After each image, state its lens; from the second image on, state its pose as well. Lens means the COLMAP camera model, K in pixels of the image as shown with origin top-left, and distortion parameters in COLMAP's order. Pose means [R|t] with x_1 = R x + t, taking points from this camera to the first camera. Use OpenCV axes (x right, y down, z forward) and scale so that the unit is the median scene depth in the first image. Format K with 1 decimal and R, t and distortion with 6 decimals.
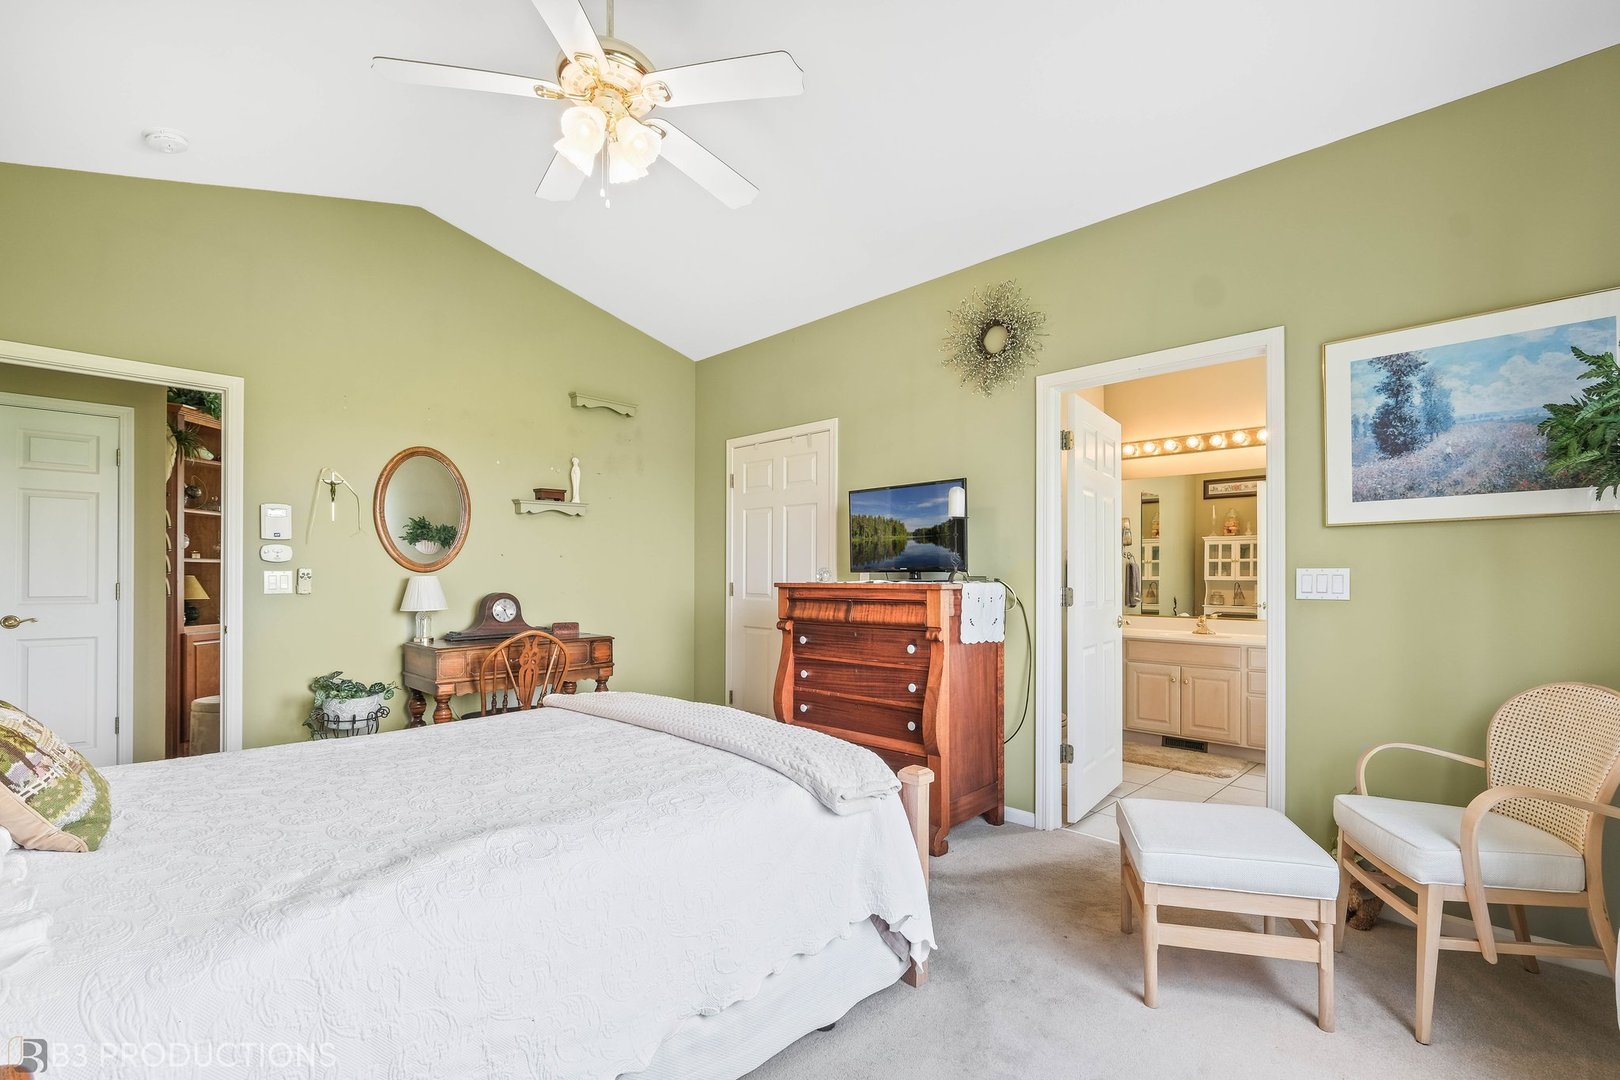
lens RADIAL K [[720.4, 0, 819.9], [0, 720.4, 573.5], [0, 0, 1]] dist [-0.003470, 0.000774]
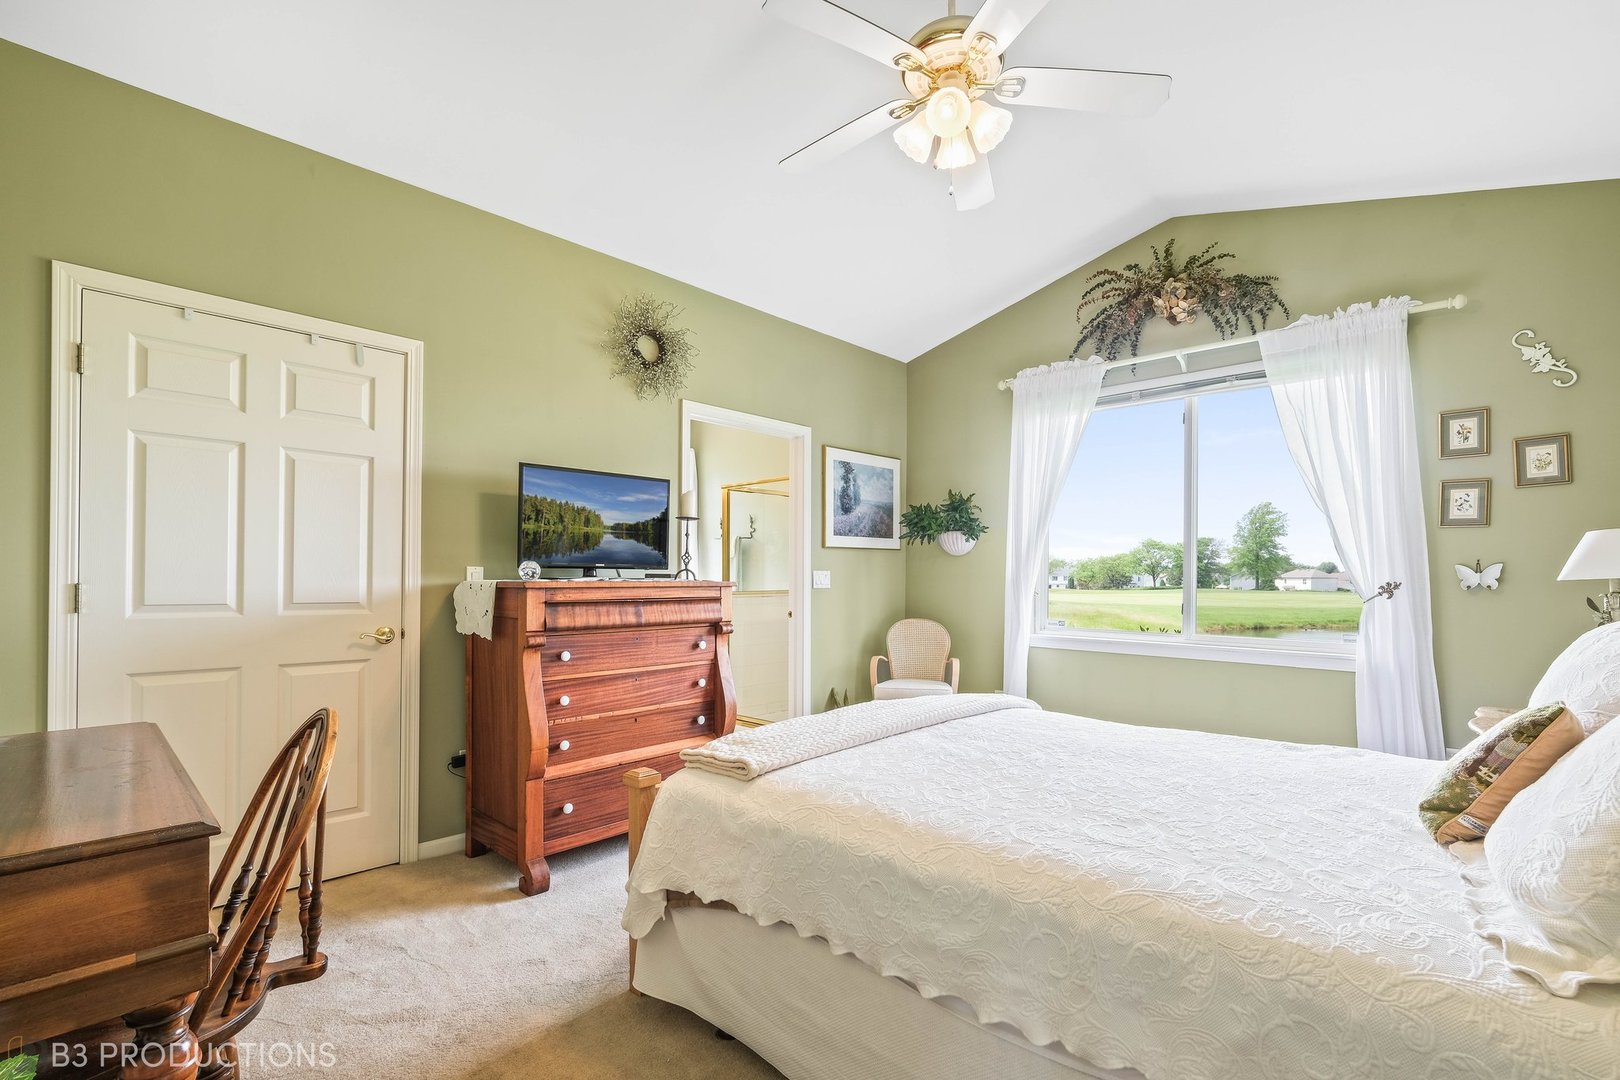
lens RADIAL K [[720.4, 0, 819.9], [0, 720.4, 573.5], [0, 0, 1]] dist [-0.003470, 0.000774]
pose [[0.005135, 0.005856, 0.999970, -0.809946], [-0.009411, 0.999939, -0.005807, 0.006634], [-0.999943, -0.009381, 0.005190, 0.749043]]
